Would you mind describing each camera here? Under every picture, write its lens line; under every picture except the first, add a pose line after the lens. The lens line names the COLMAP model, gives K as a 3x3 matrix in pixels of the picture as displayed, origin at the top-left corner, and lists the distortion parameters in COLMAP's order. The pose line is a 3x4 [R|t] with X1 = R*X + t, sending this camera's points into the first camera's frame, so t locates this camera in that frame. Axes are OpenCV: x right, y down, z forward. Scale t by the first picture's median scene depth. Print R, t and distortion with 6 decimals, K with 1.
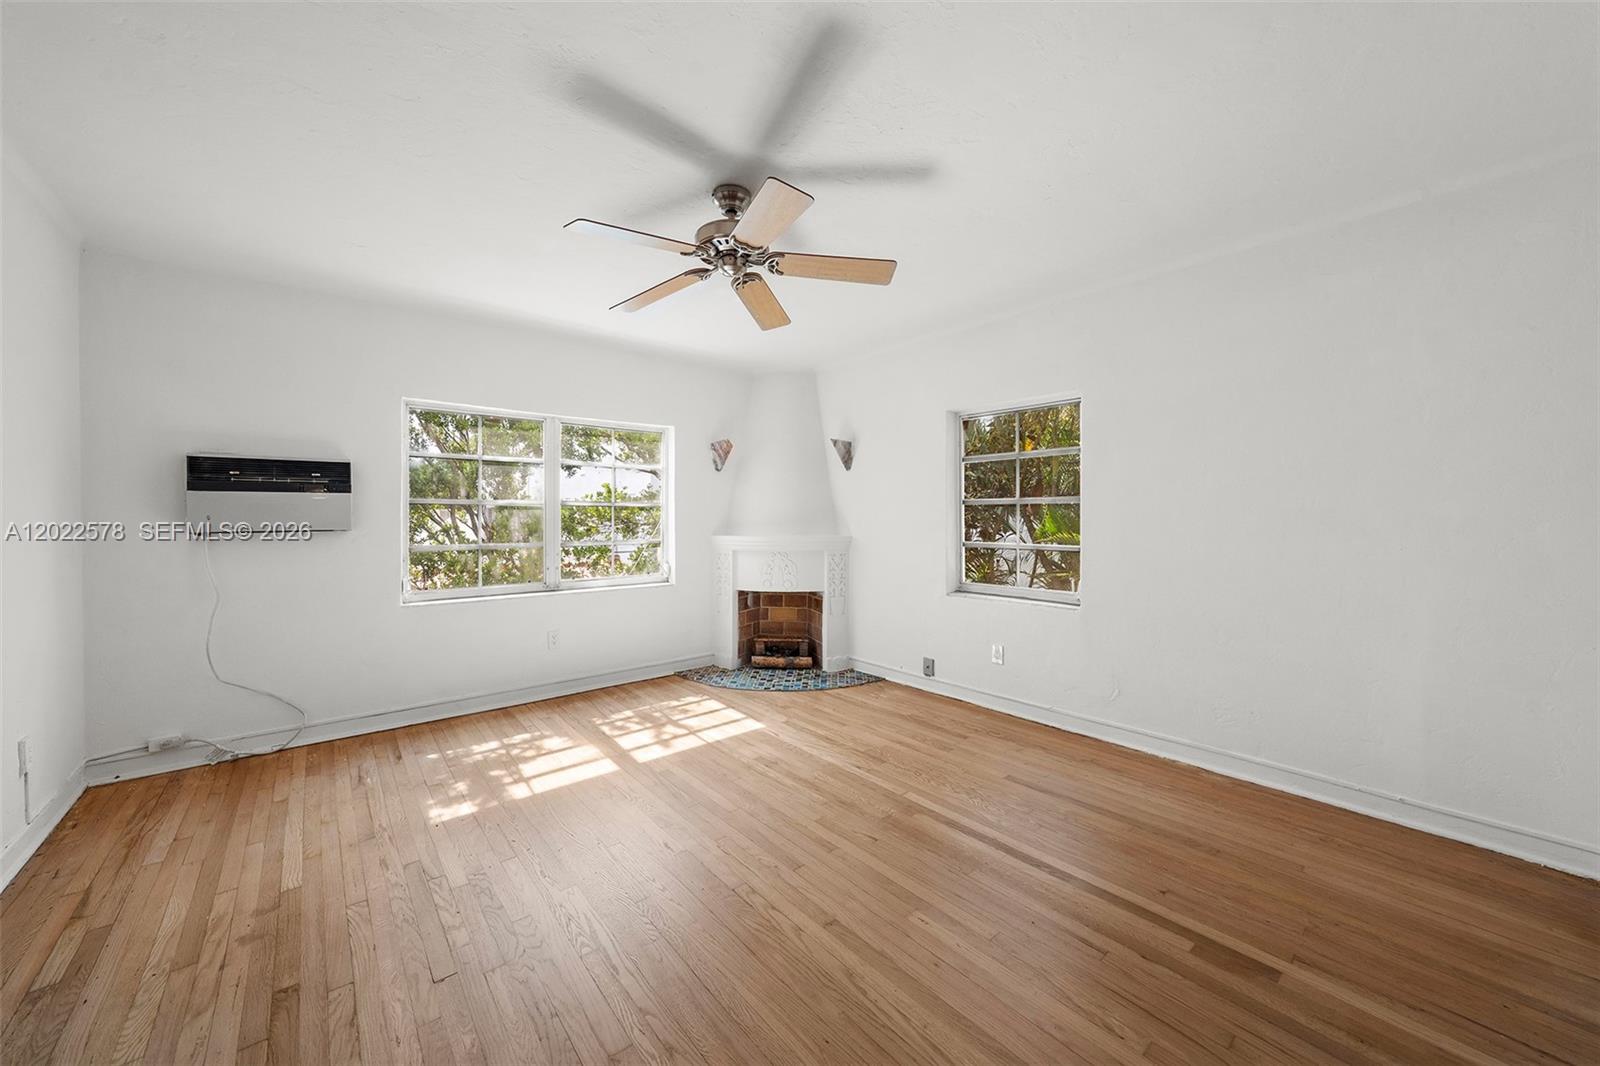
lens RADIAL K [[580.9, 0, 792.2], [0, 580.9, 519.0], [0, 0, 1]] dist [0.000316, -0.001295]
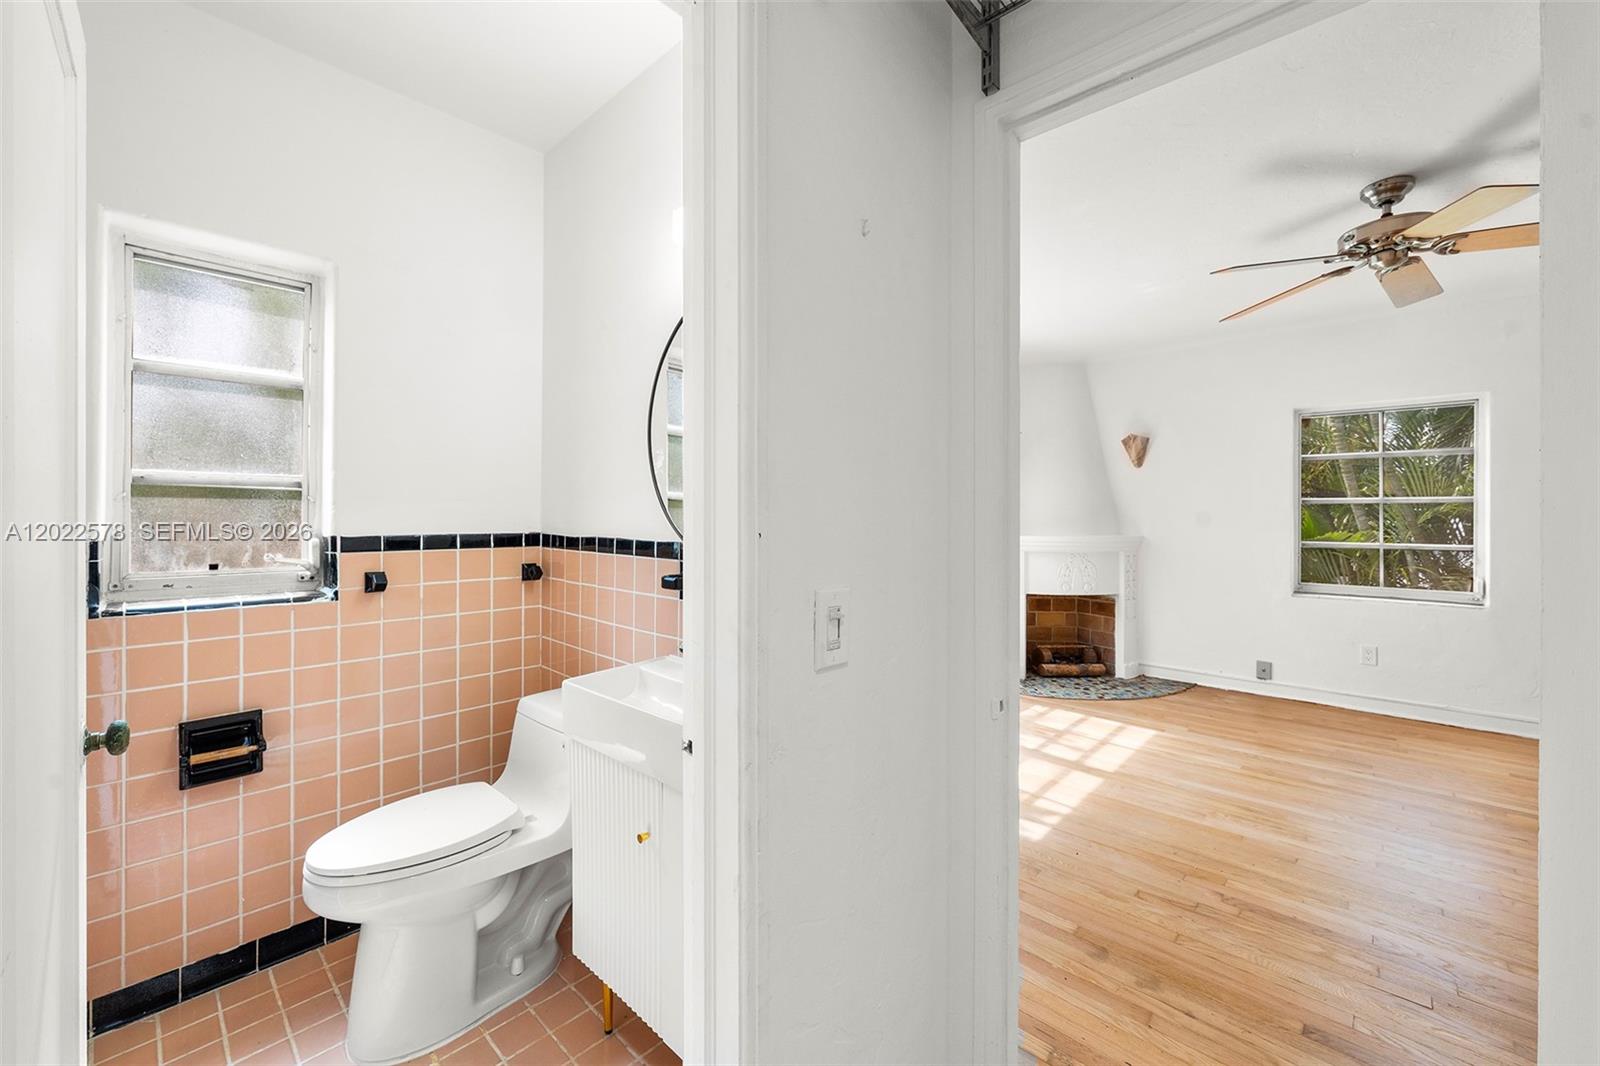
lens RADIAL K [[631.6, 0, 787.1], [0, 631.6, 516.5], [0, 0, 1]] dist [-0.001173, 0.000445]
pose [[0.994316, -0.000142, 0.106465, -0.675069], [0.000173, 1.000000, -0.000283, -0.003201], [-0.106465, 0.000300, 0.994316, 0.030617]]
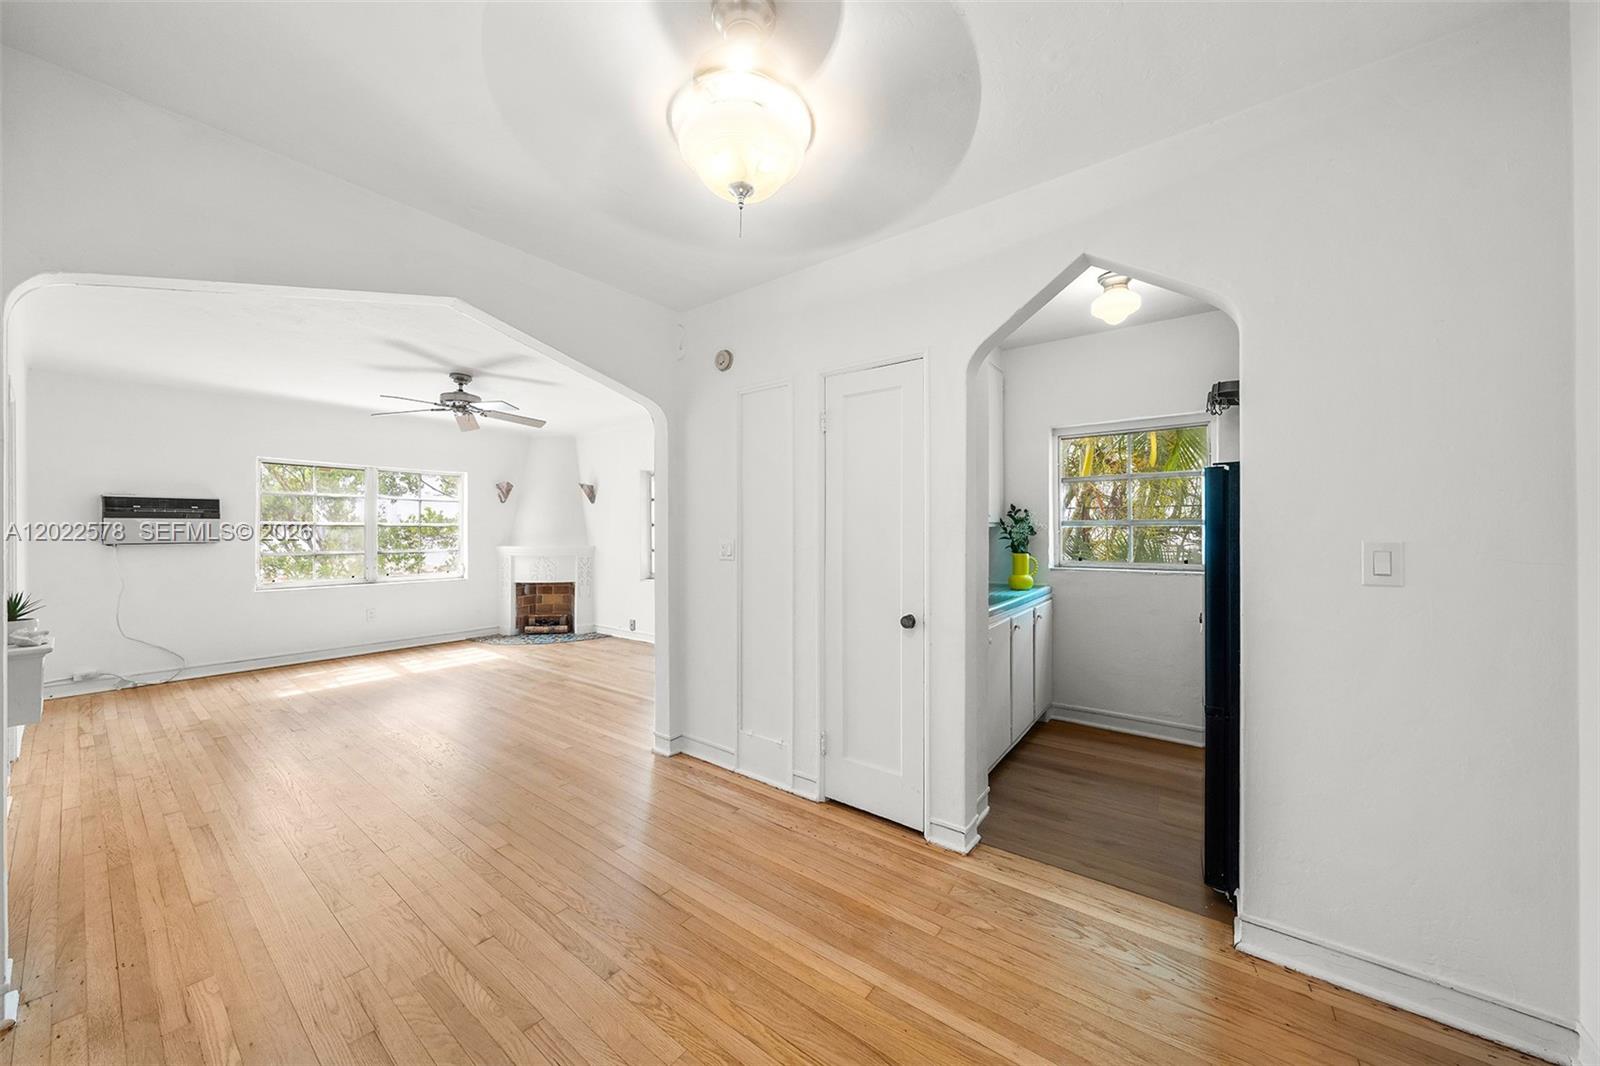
lens RADIAL K [[556.4, 0, 799.5], [0, 556.4, 528.9], [0, 0, 1]] dist [-0.001484, -0.000753]
pose [[0.974166, 0.001600, 0.225829, 0.338634], [0.000718, 0.999948, -0.010180, -0.001084], [-0.225833, 0.010079, 0.974114, -0.644448]]
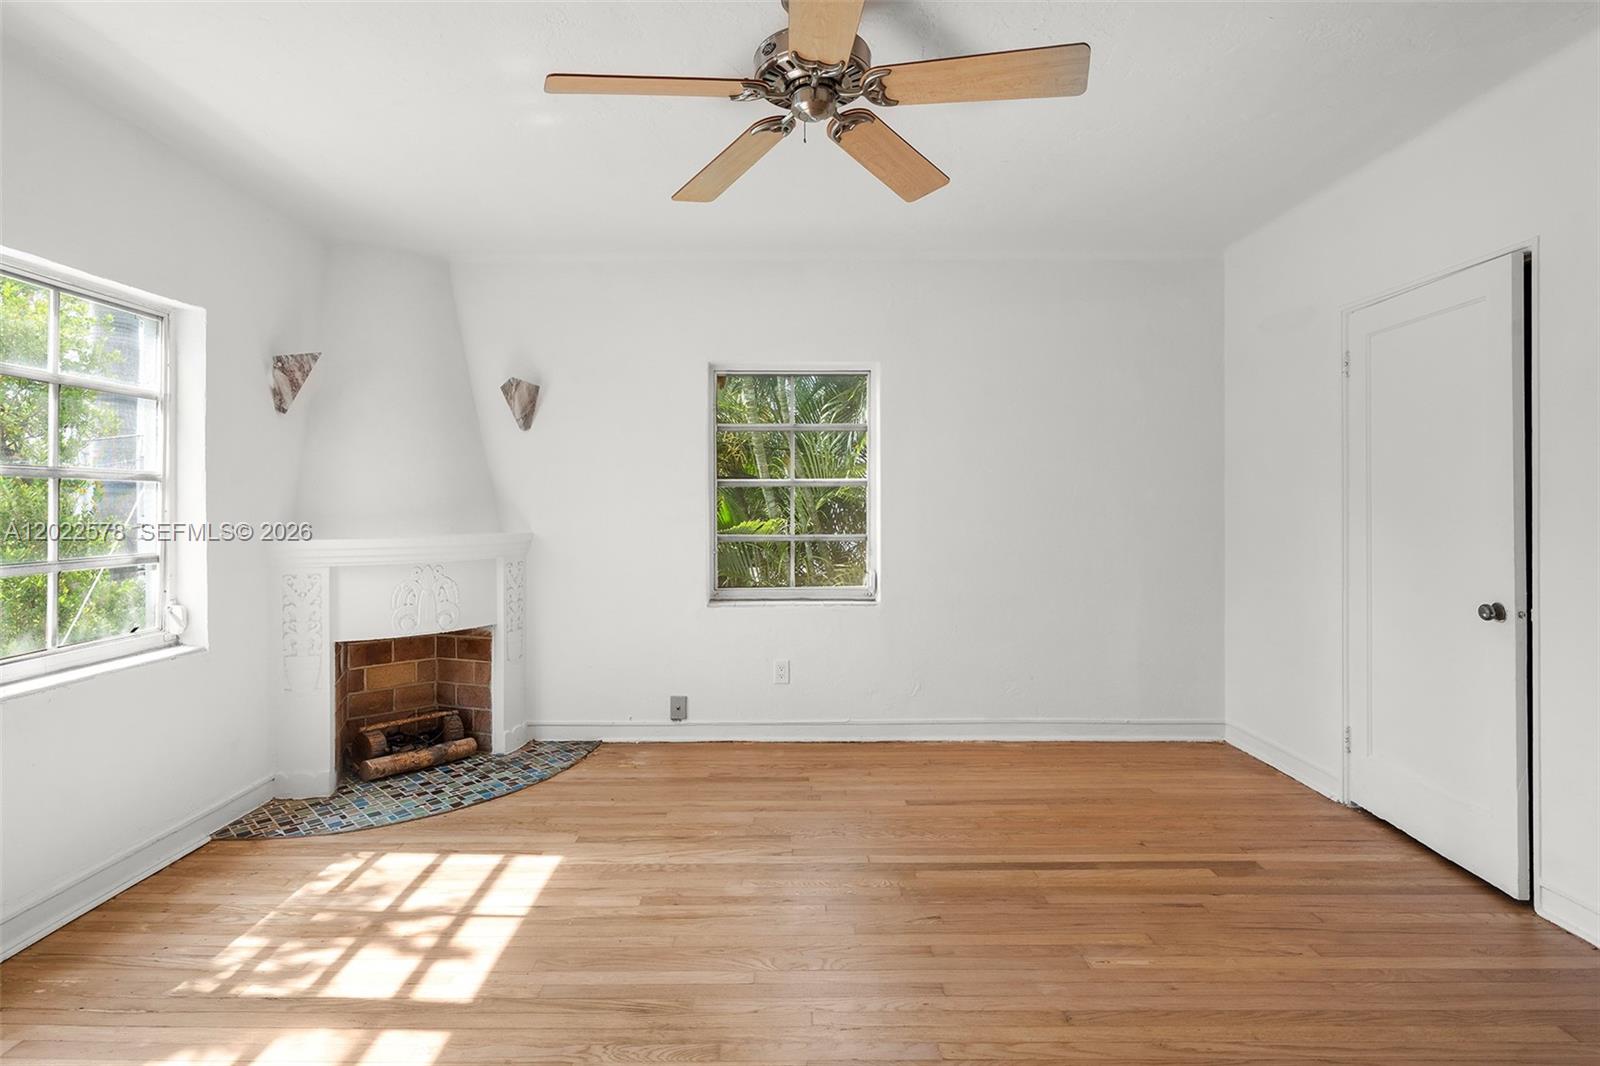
lens RADIAL K [[781.0, 0, 787.1], [0, 781.0, 507.5], [0, 0, 1]] dist [-0.000148, -0.000306]
pose [[0.642275, -0.007567, 0.766437, -0.428133], [0.005677, 0.999971, 0.005115, -0.001474], [-0.766453, 0.001066, 0.642299, 0.265230]]
